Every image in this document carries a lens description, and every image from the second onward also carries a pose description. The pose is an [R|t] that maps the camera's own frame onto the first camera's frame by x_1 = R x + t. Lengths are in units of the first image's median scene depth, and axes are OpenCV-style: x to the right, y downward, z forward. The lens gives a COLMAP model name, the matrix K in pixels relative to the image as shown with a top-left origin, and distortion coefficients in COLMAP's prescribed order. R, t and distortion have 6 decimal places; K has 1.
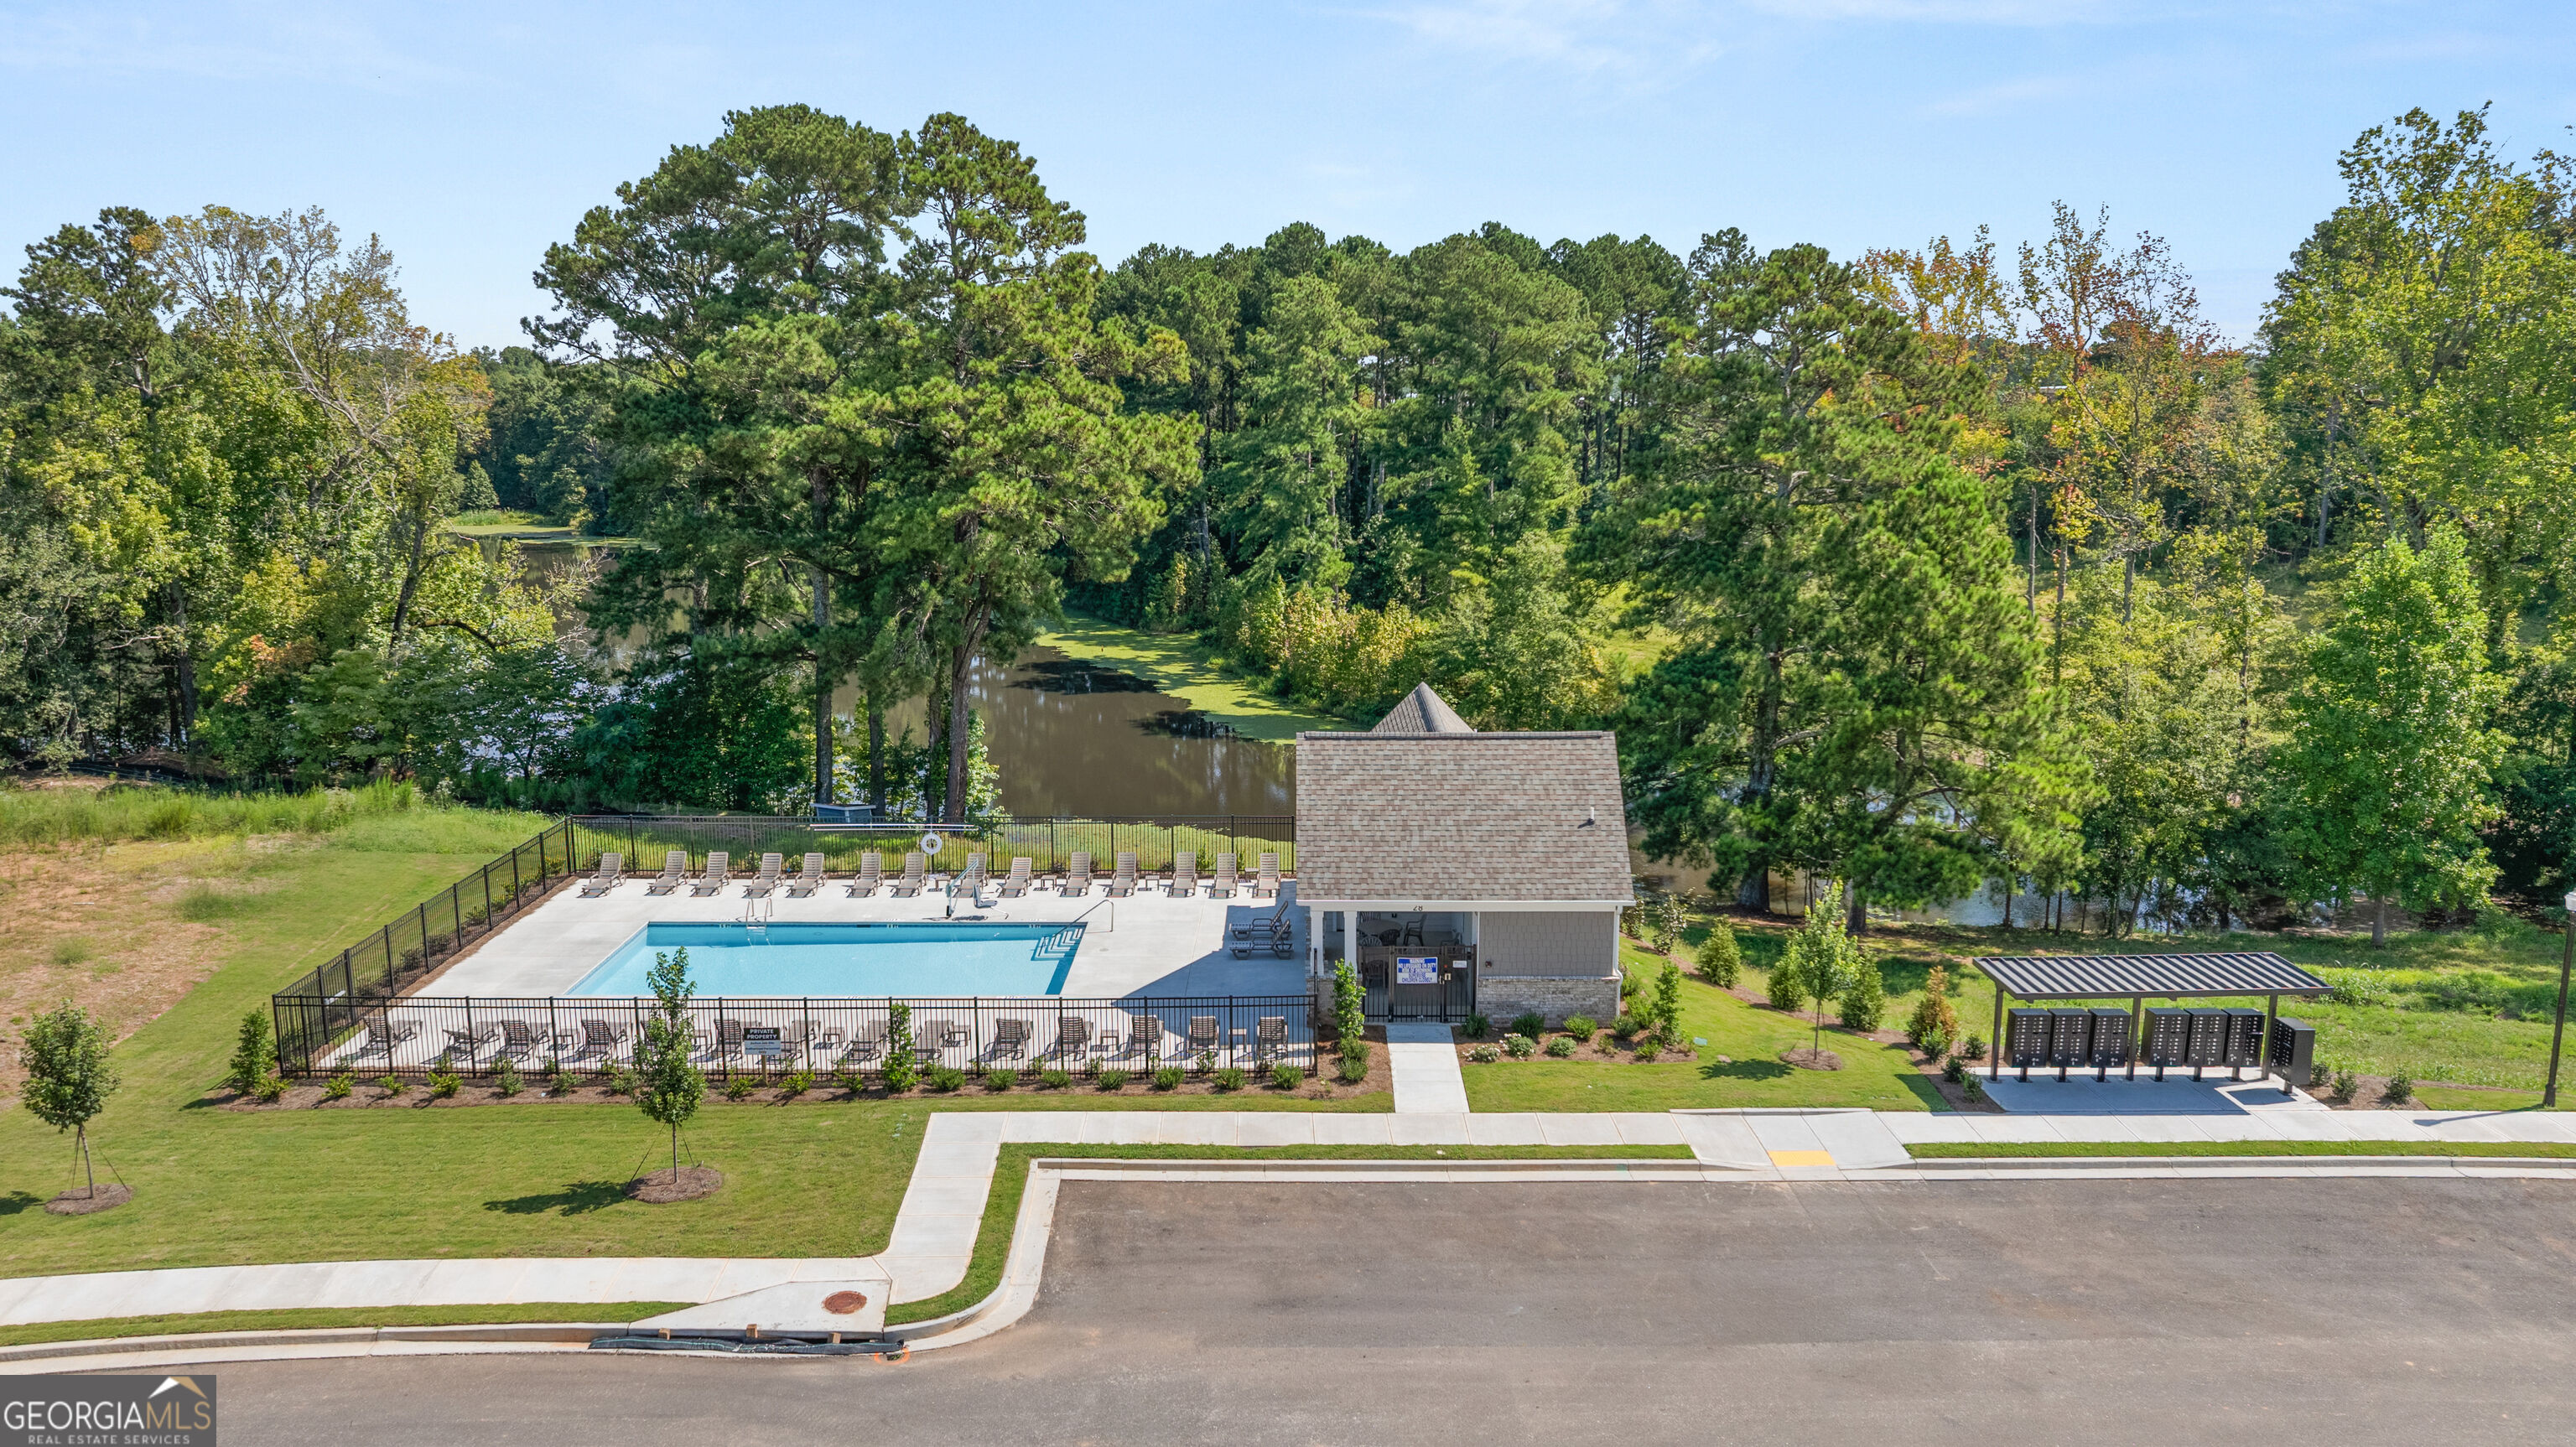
lens RADIAL K [[1803.5, 0, 1293.7], [0, 1803.5, 730.3], [0, 0, 1]] dist [-0.037274, 0.031078]
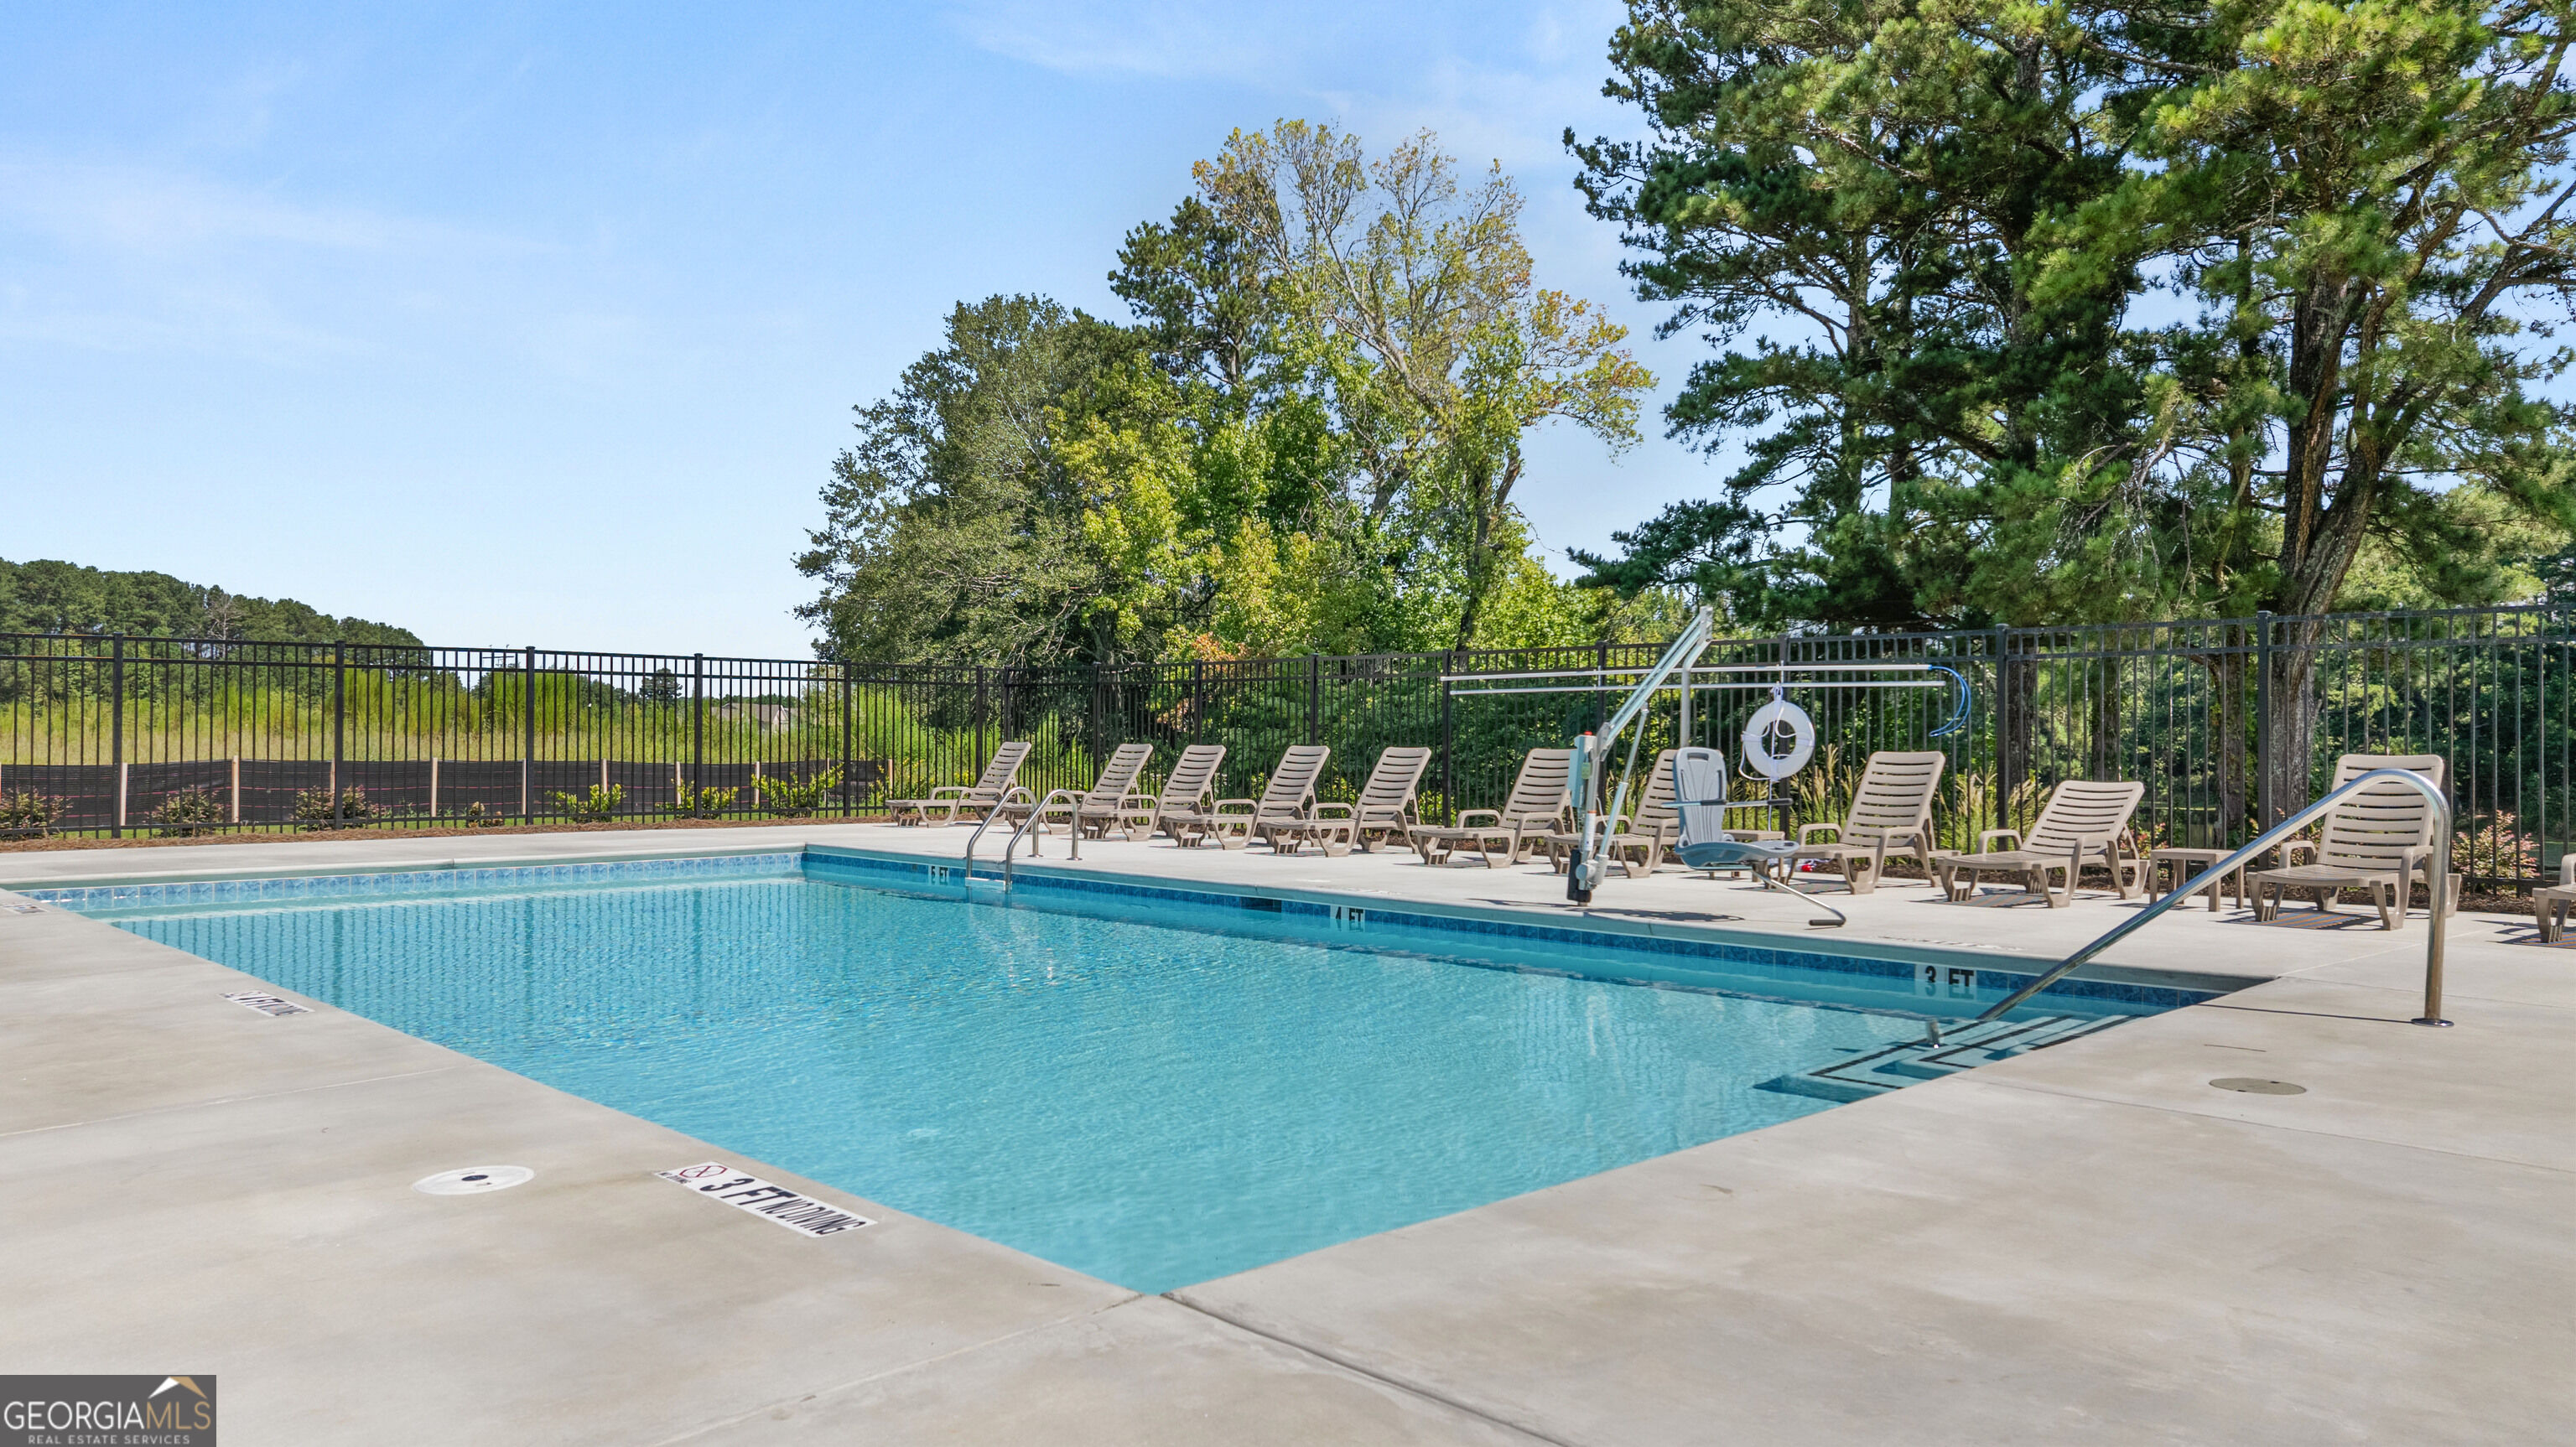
lens RADIAL K [[1803.5, 0, 1278.6], [0, 1803.5, 725.5], [0, 0, 1]] dist [-0.037274, 0.031078]
pose [[0.690456, -0.000528, -0.723374, -0.057429], [-0.141306, 0.980636, -0.135592, 0.102703], [0.709439, 0.195838, 0.677011, 0.733917]]
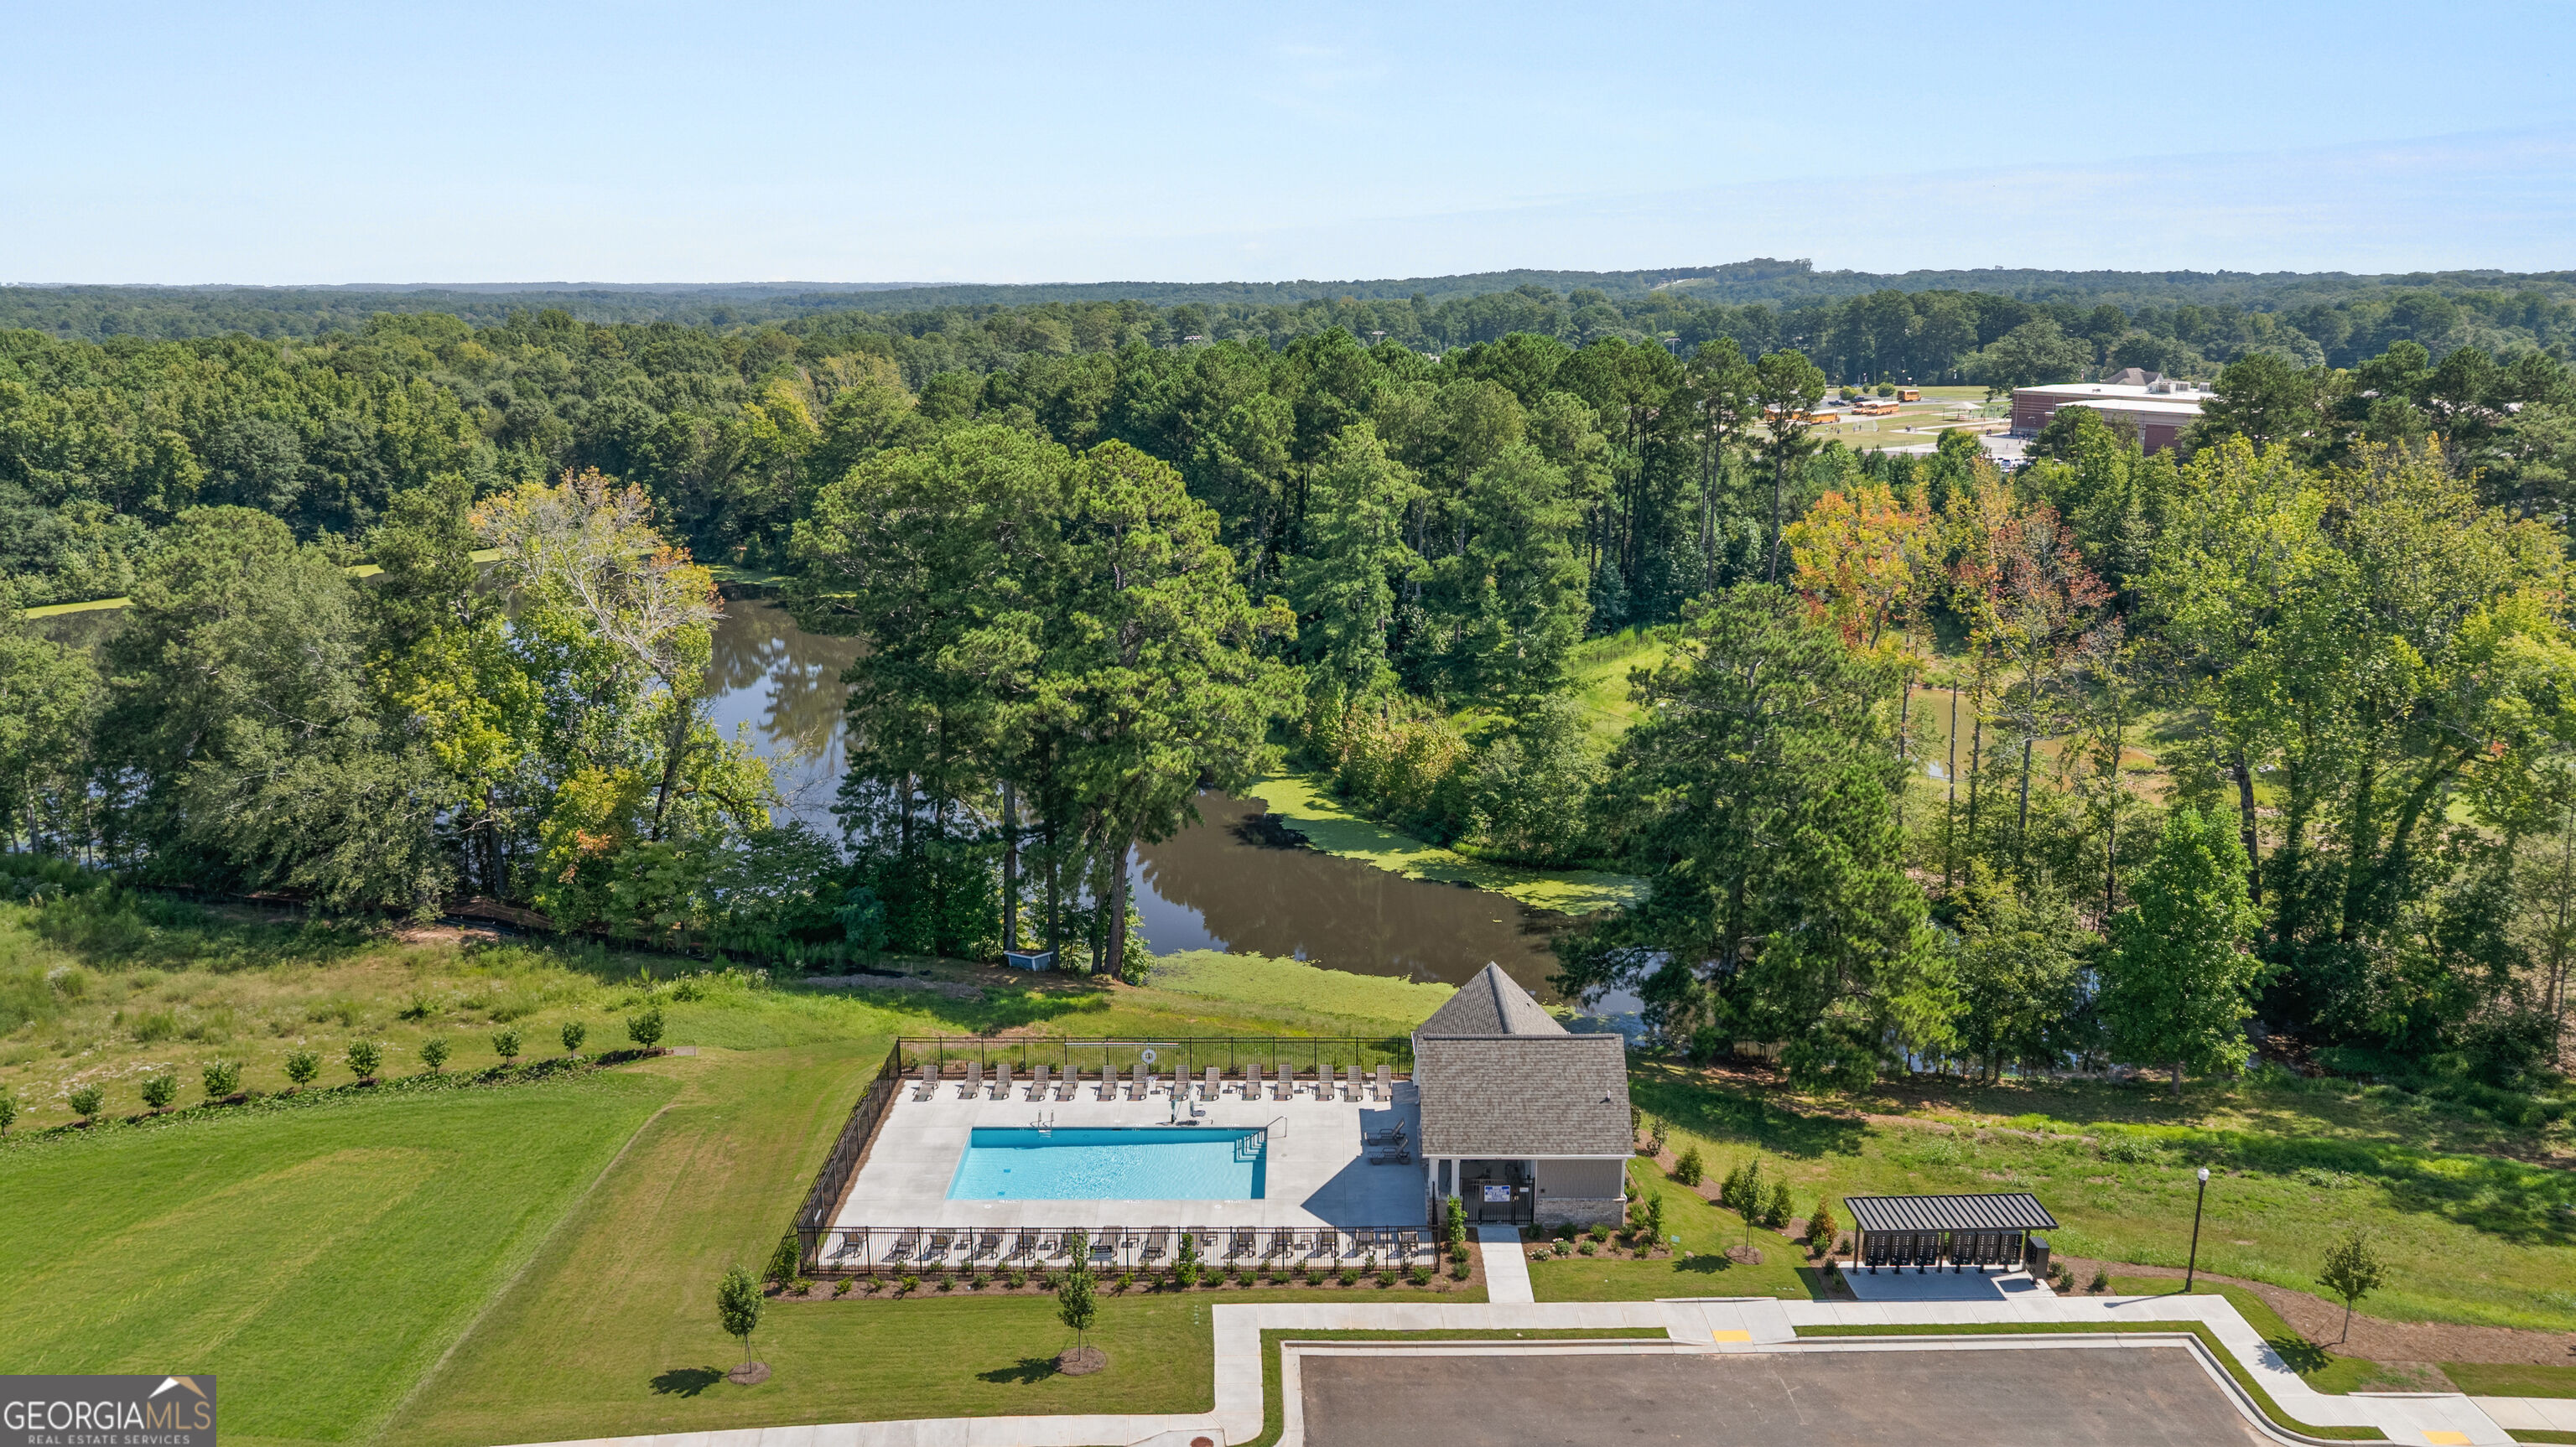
lens RADIAL K [[1803.5, 0, 1291.1], [0, 1803.5, 724.0], [0, 0, 1]] dist [-0.037274, 0.031078]
pose [[0.999995, -0.001938, -0.002340, -0.079760], [0.002050, 0.998801, 0.048907, -0.263044], [0.002242, -0.048911, 0.998801, -0.413594]]
